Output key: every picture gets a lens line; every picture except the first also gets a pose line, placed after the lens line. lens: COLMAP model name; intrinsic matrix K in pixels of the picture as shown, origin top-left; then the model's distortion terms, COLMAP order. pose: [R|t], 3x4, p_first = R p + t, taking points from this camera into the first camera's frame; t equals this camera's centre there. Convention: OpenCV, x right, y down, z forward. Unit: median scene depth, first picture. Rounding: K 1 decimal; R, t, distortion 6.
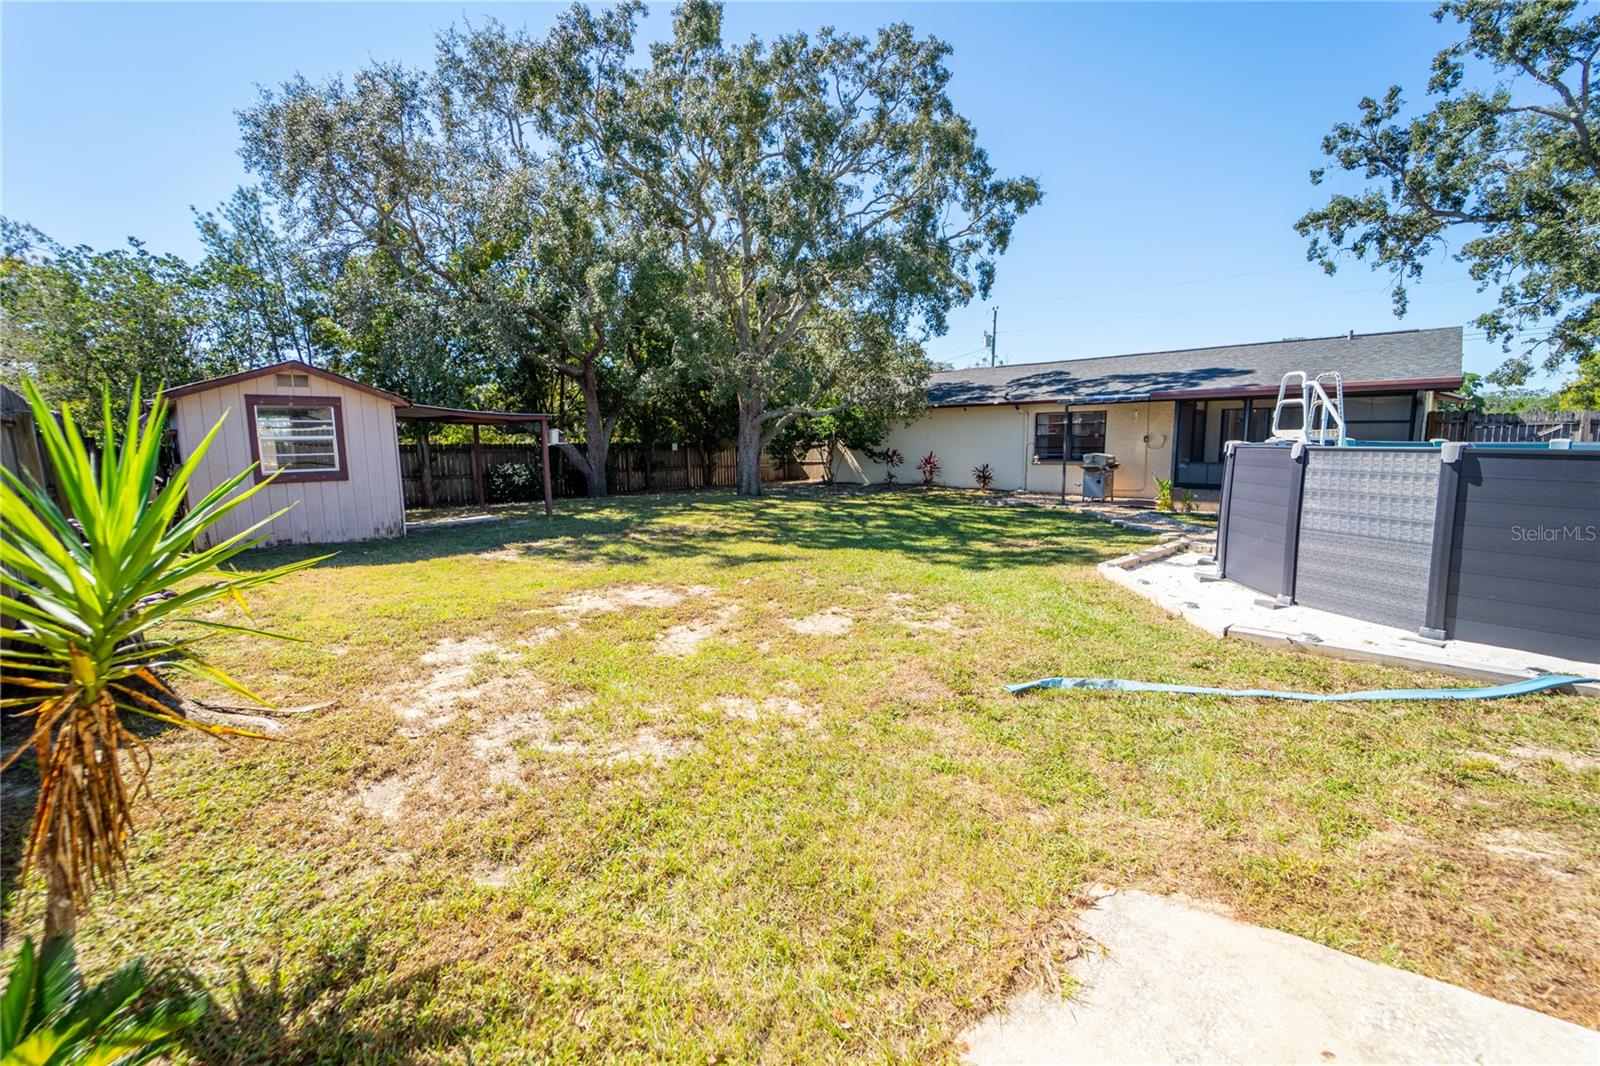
lens RADIAL K [[651.1, 0, 798.3], [0, 651.1, 530.7], [0, 0, 1]] dist [-0.021243, 0.000315]
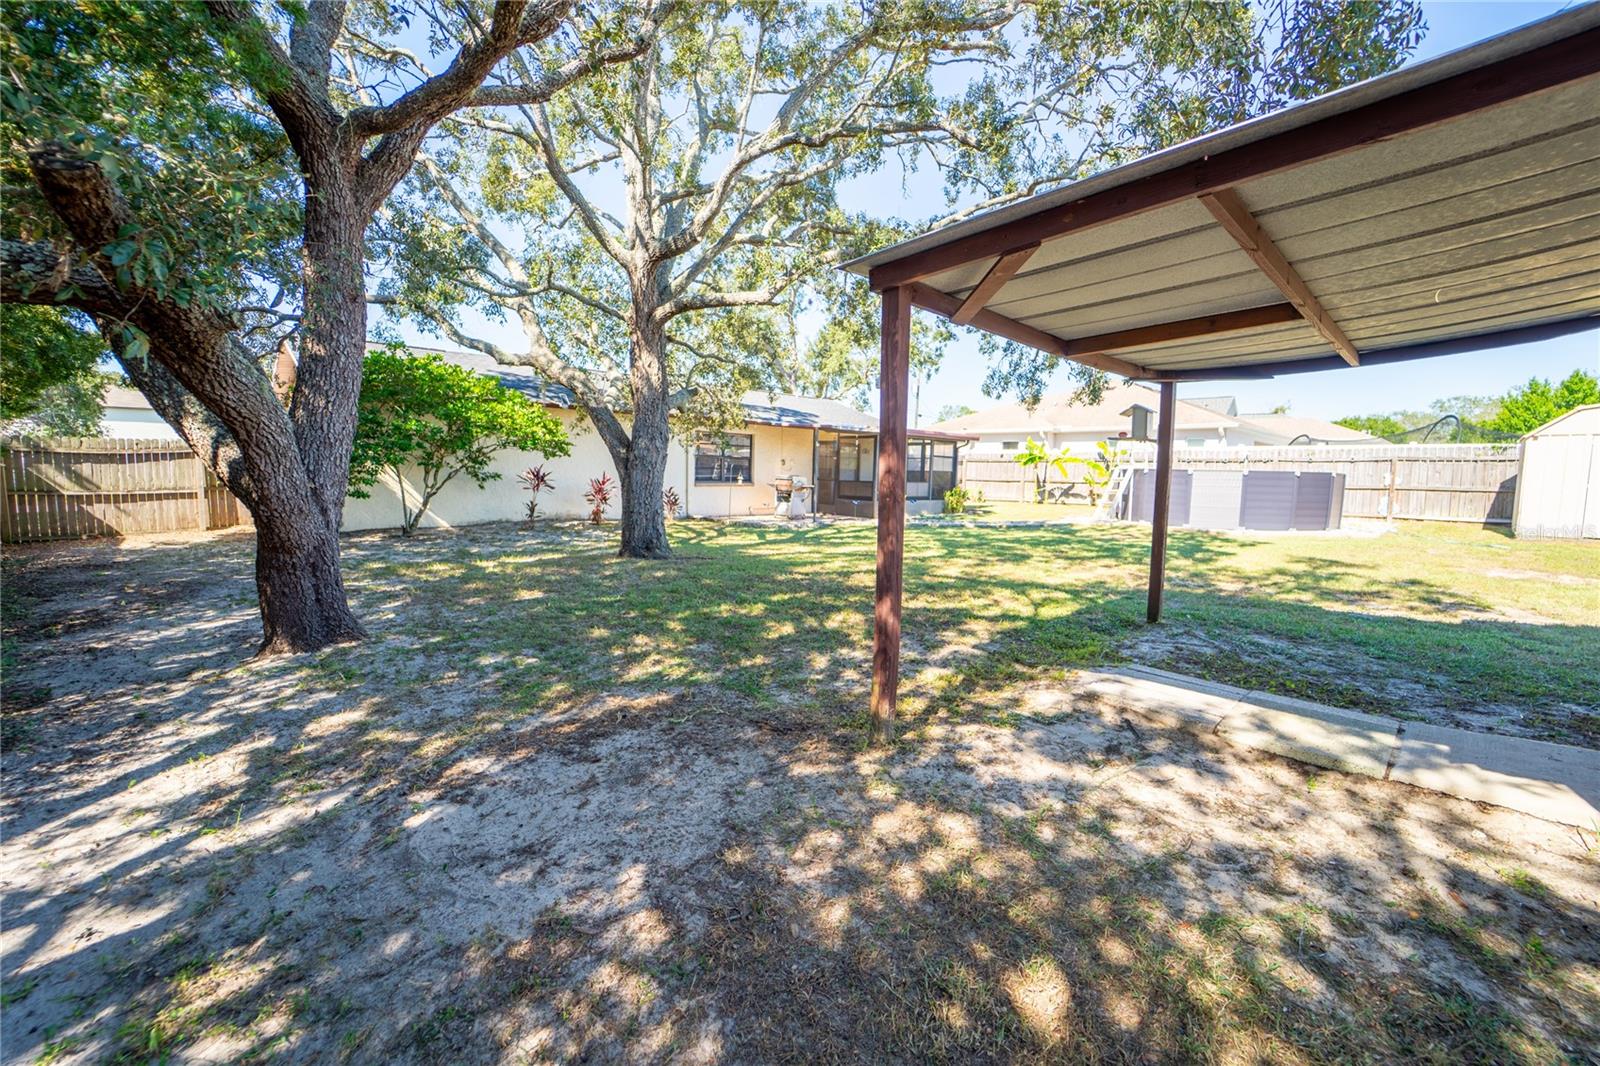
lens RADIAL K [[651.1, 0, 798.3], [0, 651.1, 530.7], [0, 0, 1]] dist [-0.021243, 0.000315]
pose [[0.048877, -0.075385, 0.995956, -0.493360], [0.122296, 0.990096, 0.068940, -0.077010], [-0.991289, 0.118432, 0.057613, 0.728439]]
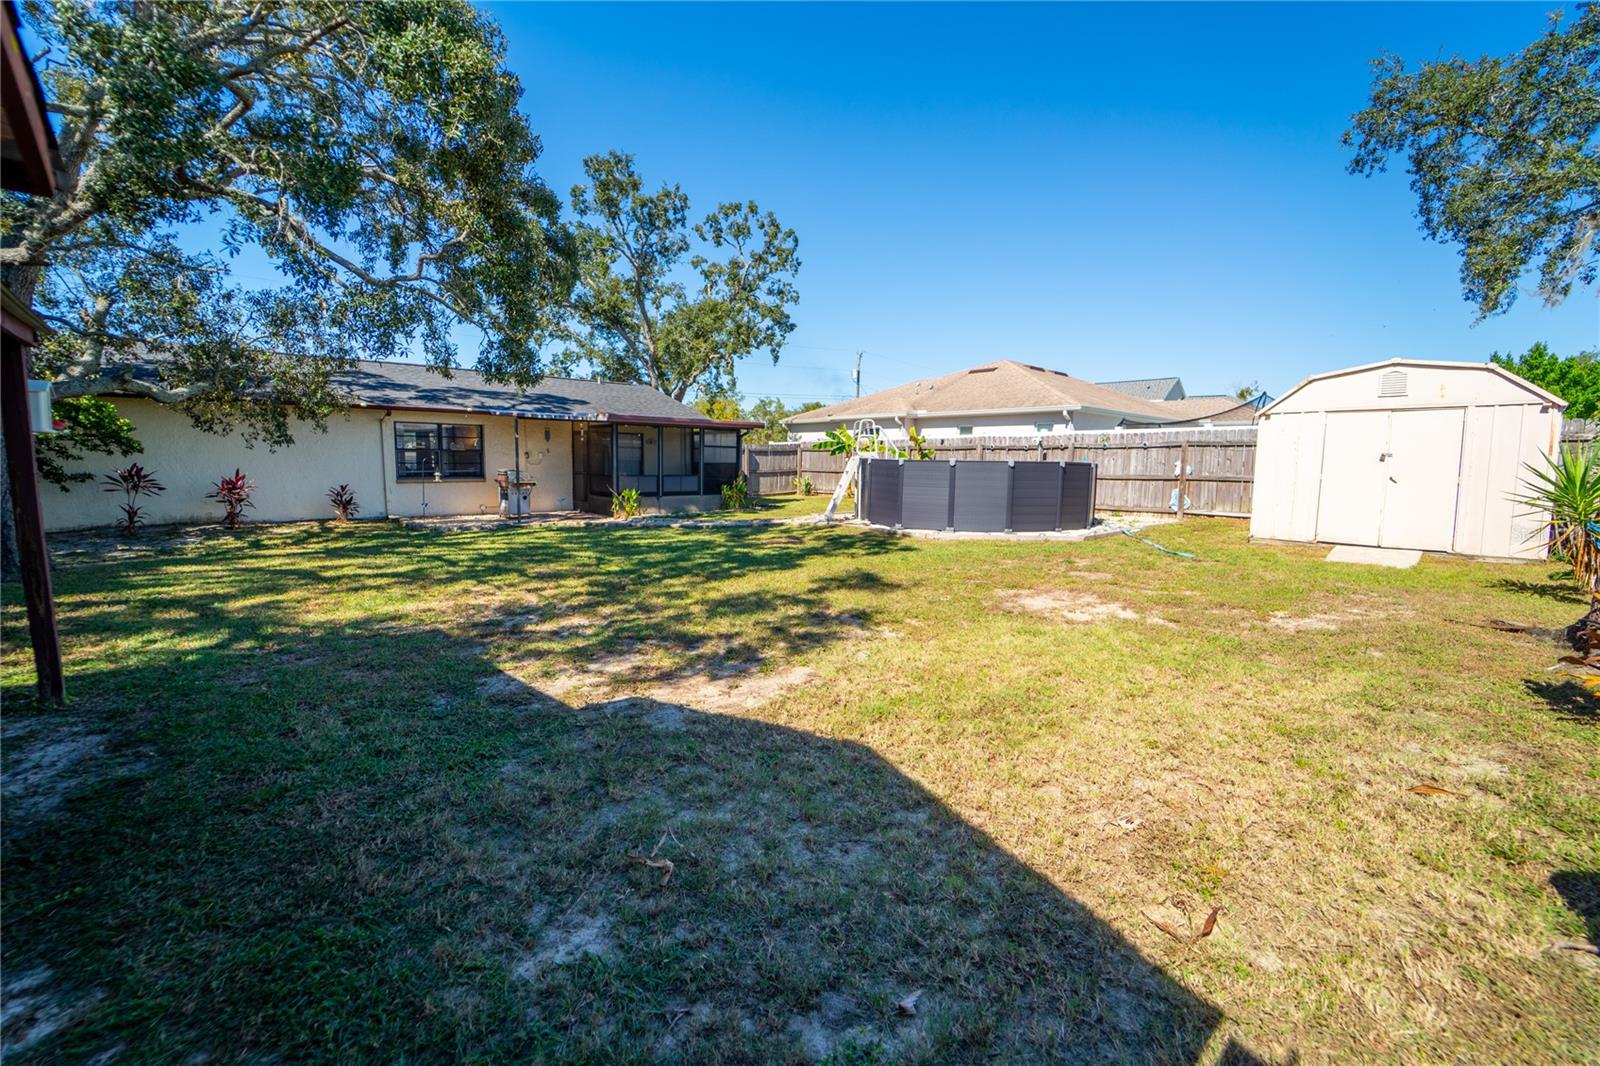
lens RADIAL K [[651.1, 0, 798.3], [0, 651.1, 530.7], [0, 0, 1]] dist [-0.021243, 0.000315]
pose [[0.067773, -0.095329, 0.993136, -0.382568], [0.130575, 0.987710, 0.085898, -0.041995], [-0.989119, 0.123858, 0.079388, 0.393308]]
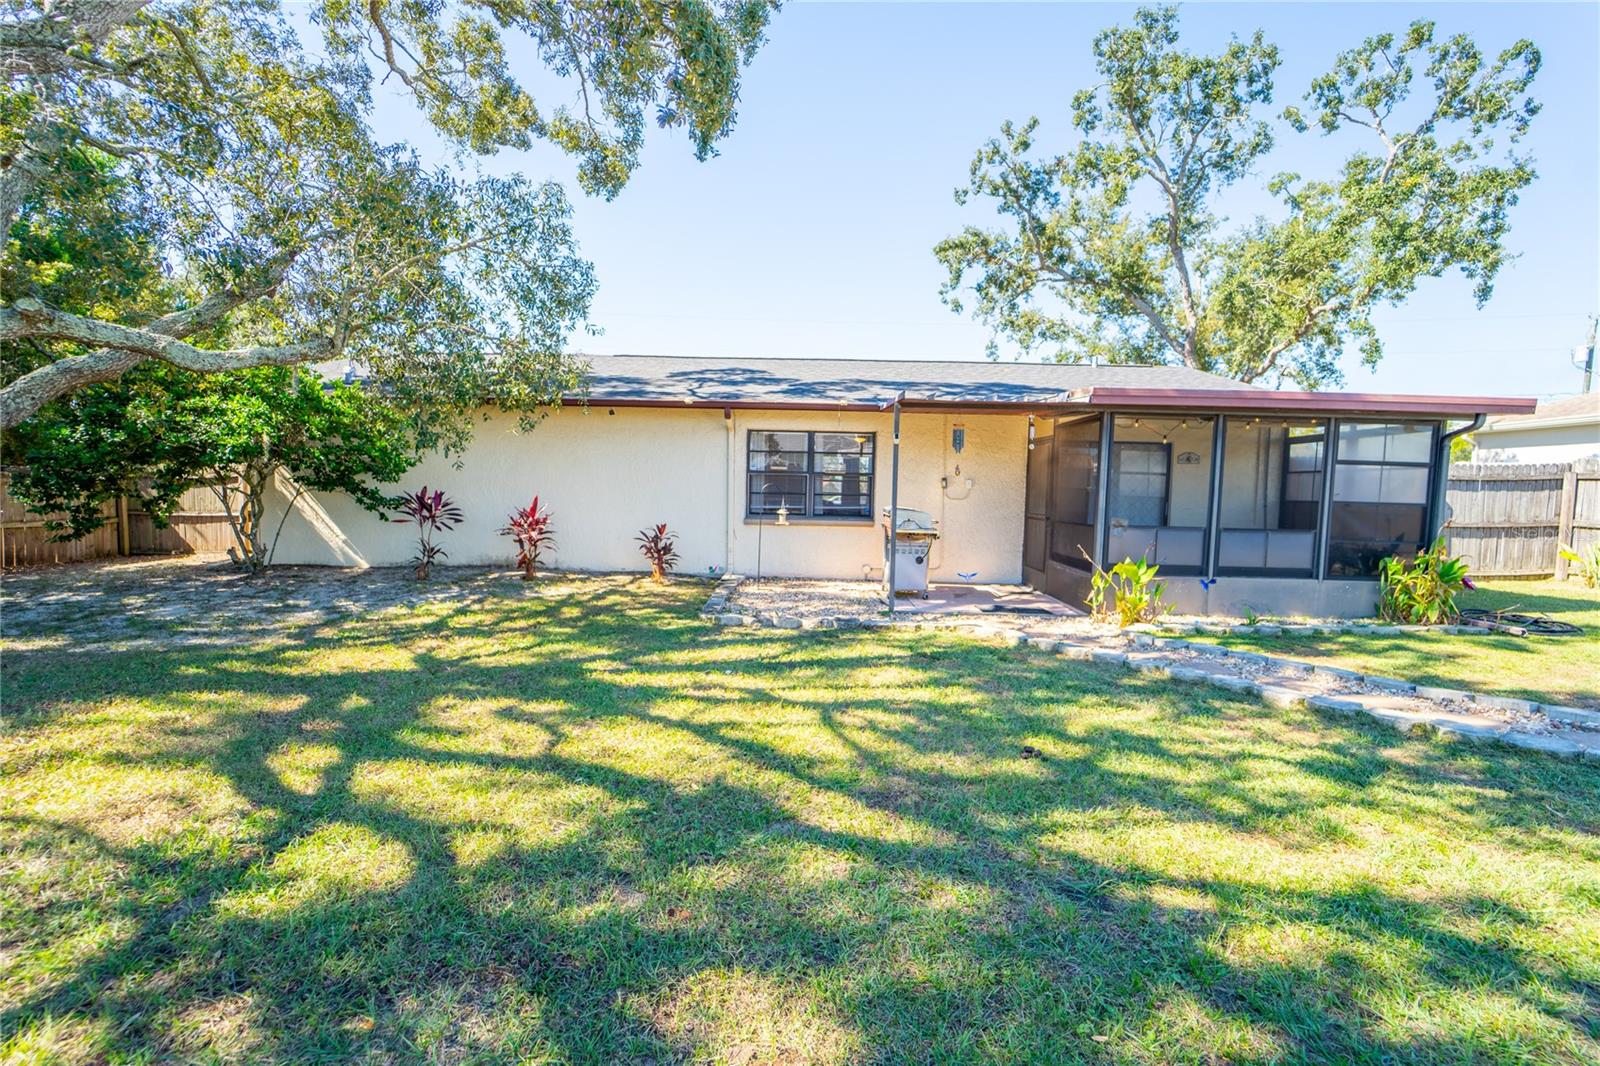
lens RADIAL K [[651.1, 0, 798.3], [0, 651.1, 530.7], [0, 0, 1]] dist [-0.021243, 0.000315]
pose [[0.725157, -0.014952, 0.688421, 0.021895], [0.067955, 0.996438, -0.049940, -0.060209], [-0.685222, 0.082996, 0.723590, 0.523390]]
